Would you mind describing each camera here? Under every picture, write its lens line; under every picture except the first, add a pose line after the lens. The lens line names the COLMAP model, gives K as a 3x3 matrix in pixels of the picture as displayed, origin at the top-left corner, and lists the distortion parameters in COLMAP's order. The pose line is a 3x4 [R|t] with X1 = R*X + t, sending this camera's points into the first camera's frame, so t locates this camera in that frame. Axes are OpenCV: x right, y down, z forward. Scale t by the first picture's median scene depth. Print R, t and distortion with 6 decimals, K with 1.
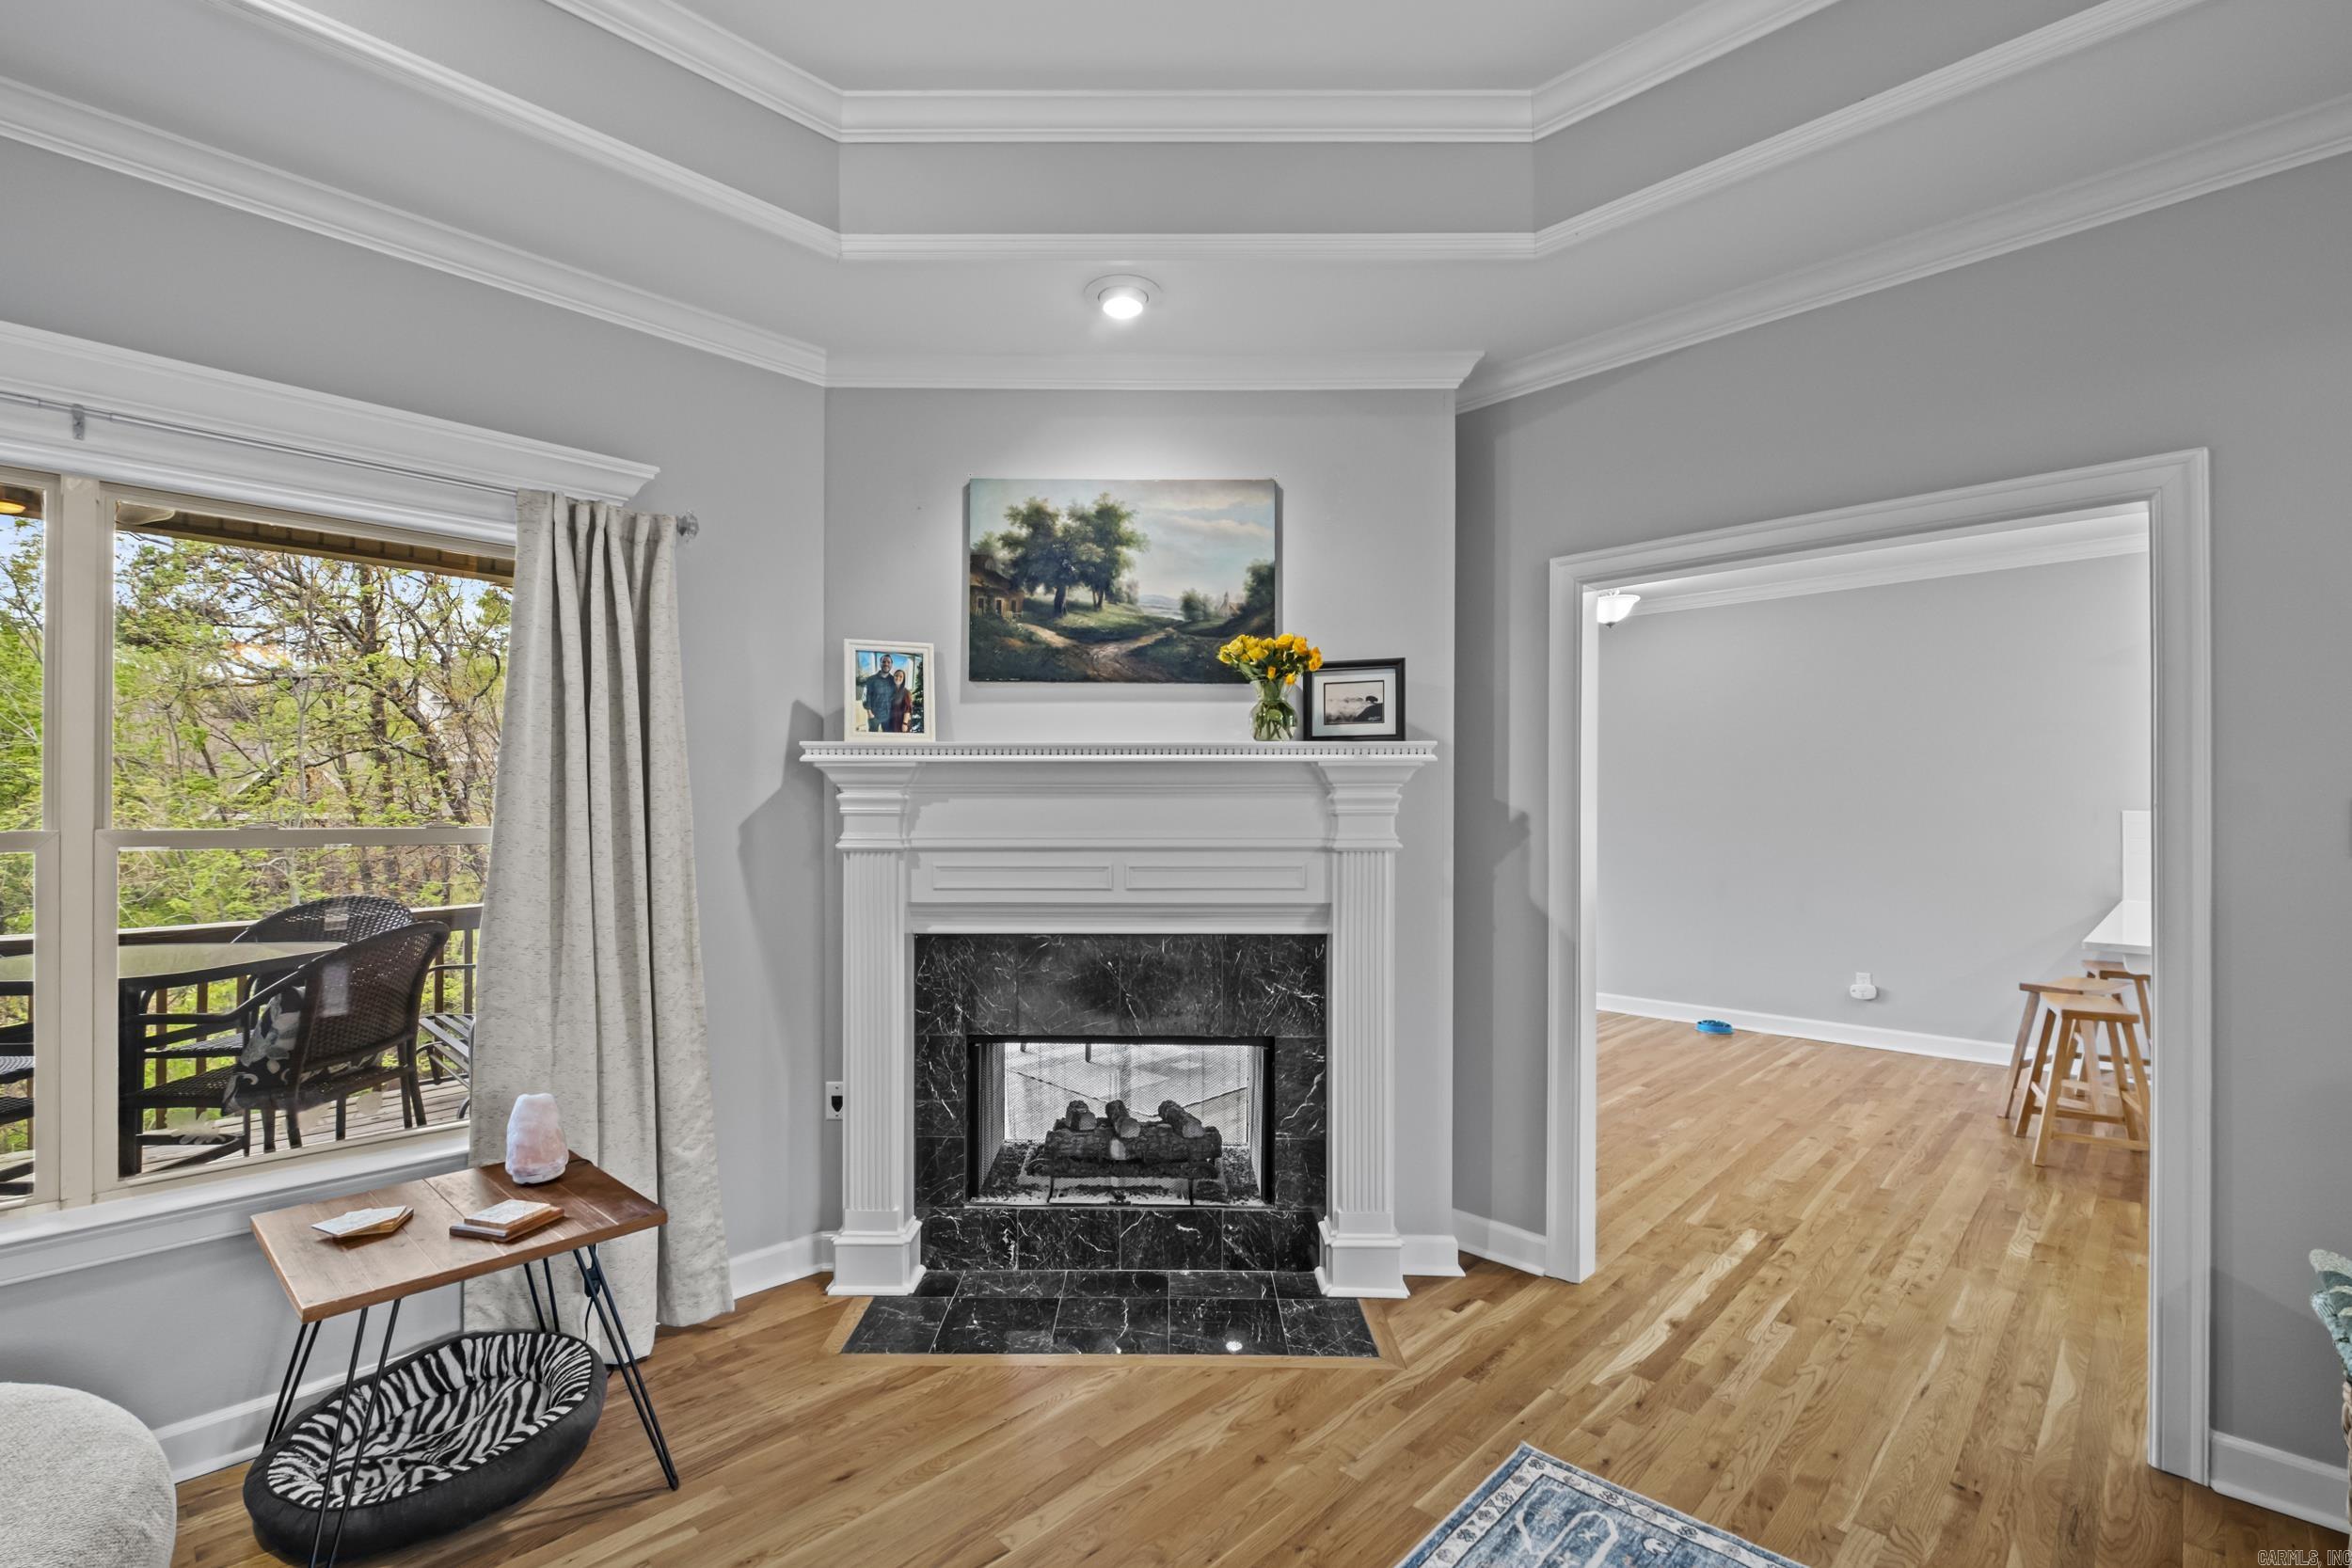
lens RADIAL K [[1042.4, 0, 1172.2], [0, 1042.4, 809.9], [0, 0, 1]] dist [-0.014703, -0.000050]
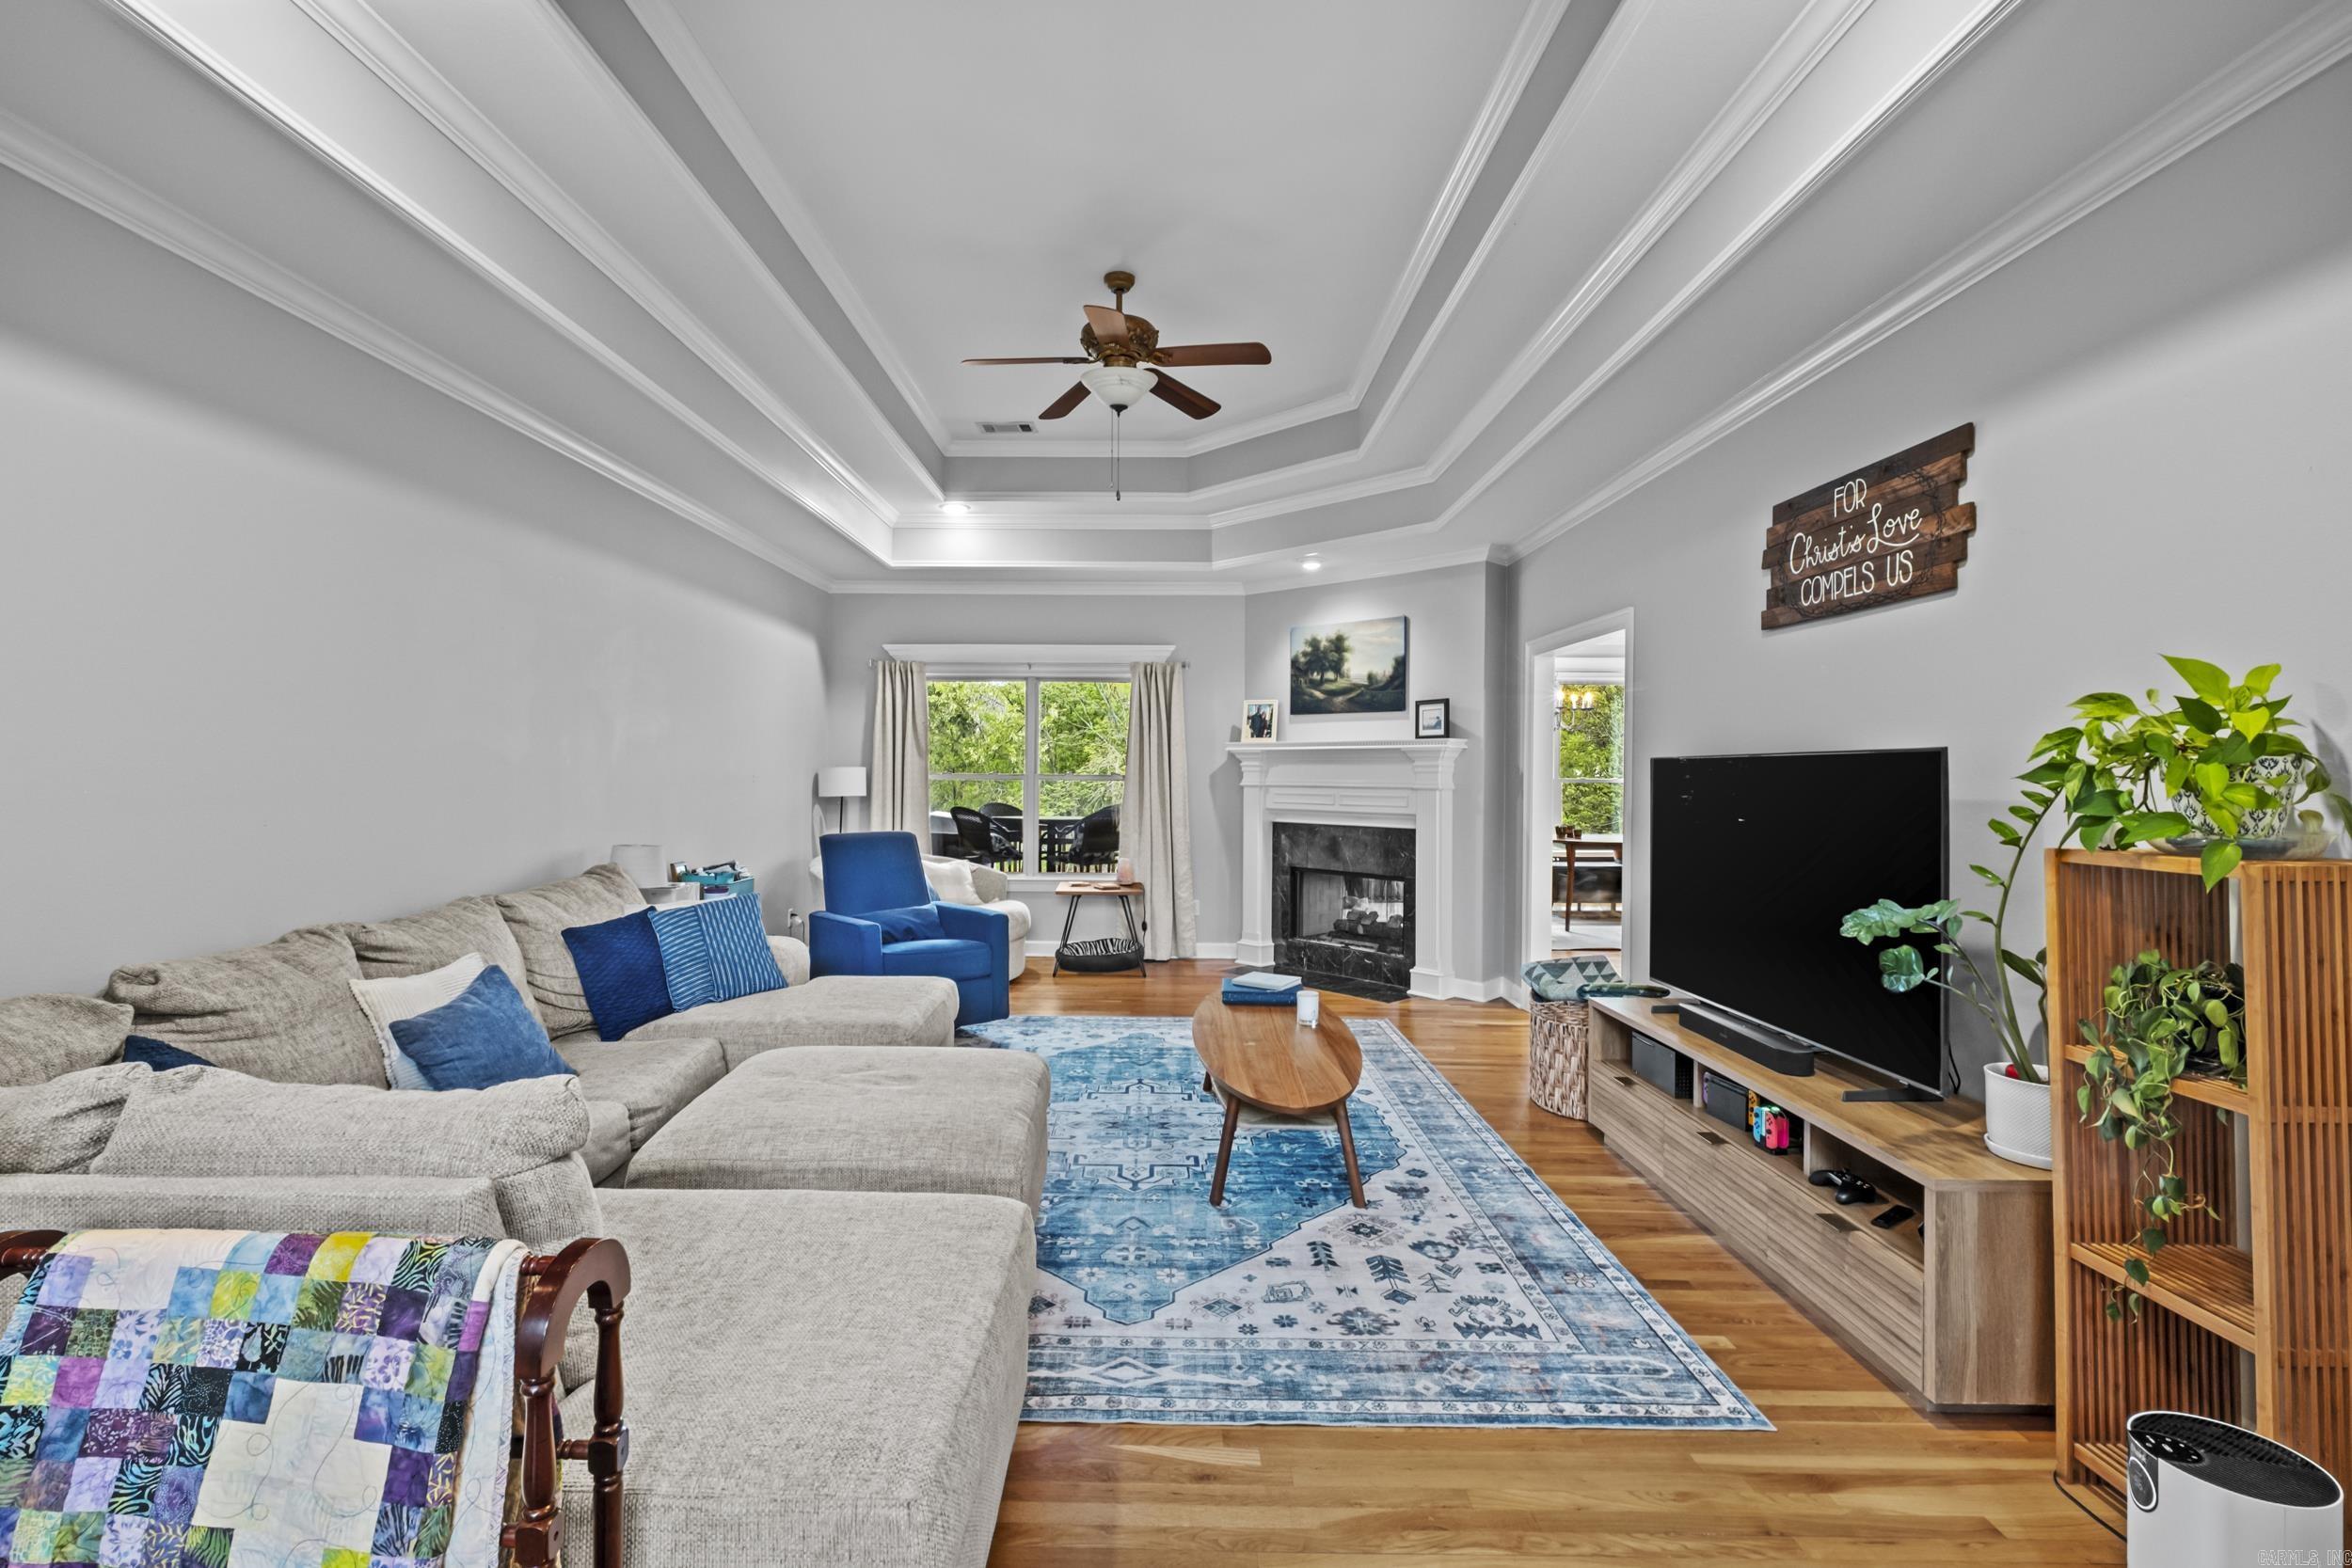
lens RADIAL K [[1037.2, 0, 1162.7], [0, 1037.2, 772.4], [0, 0, 1]] dist [-0.002700, -0.000311]
pose [[0.710501, 0.005942, -0.703671, 1.247206], [-0.006907, 0.999975, 0.001470, 0.004641], [0.703663, 0.003815, 0.710524, -0.863243]]
